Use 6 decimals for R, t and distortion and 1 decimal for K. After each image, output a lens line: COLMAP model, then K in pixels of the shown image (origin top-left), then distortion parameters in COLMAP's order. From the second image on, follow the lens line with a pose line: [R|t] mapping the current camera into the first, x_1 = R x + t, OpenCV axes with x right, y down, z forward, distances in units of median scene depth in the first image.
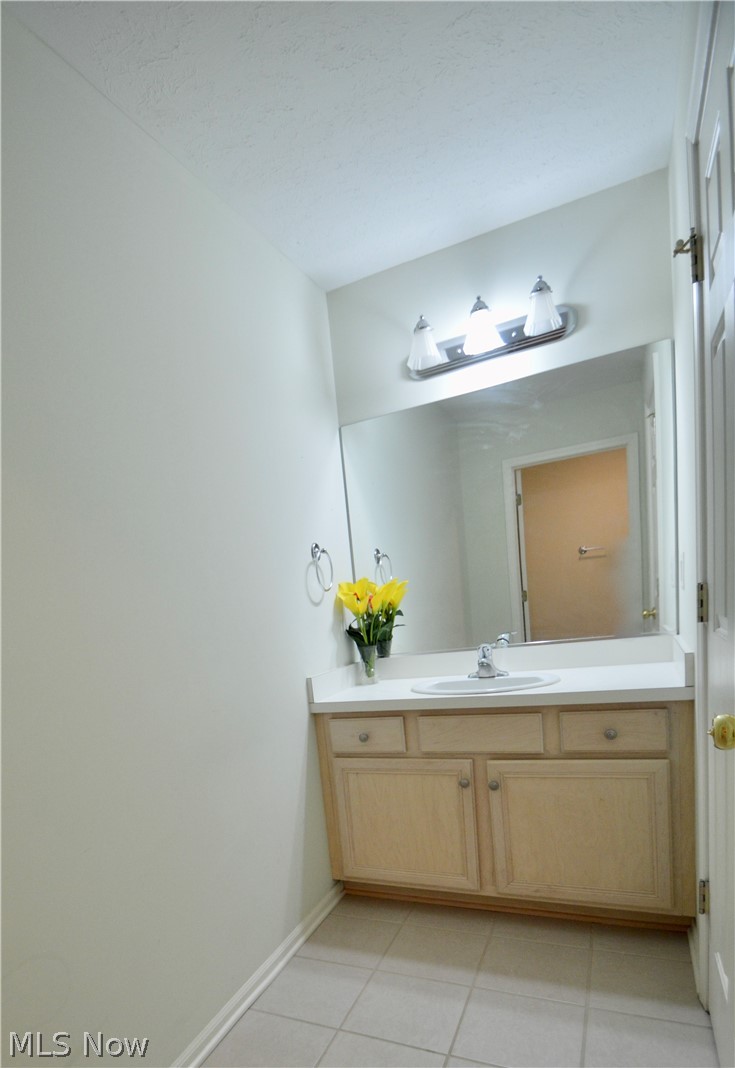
lens RADIAL K [[546.6, 0, 367.0], [0, 546.6, 681.2], [0, 0, 1]] dist [0.001453, -0.000297]
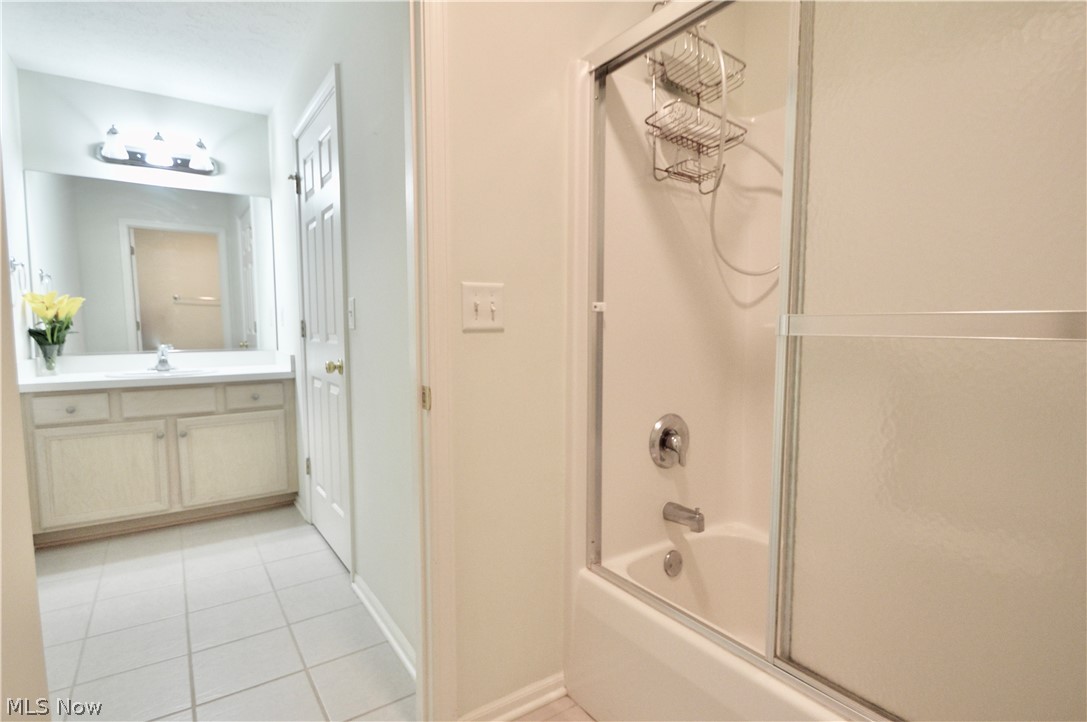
lens RADIAL K [[486.6, 0, 540.3], [0, 486.6, 366.7], [0, 0, 1]] dist [0.000826, -0.000950]
pose [[0.416110, 0.030810, 0.908792, -0.603533], [0.091748, 0.992903, -0.075671, 0.191446], [-0.904674, 0.114867, 0.410330, -0.519268]]
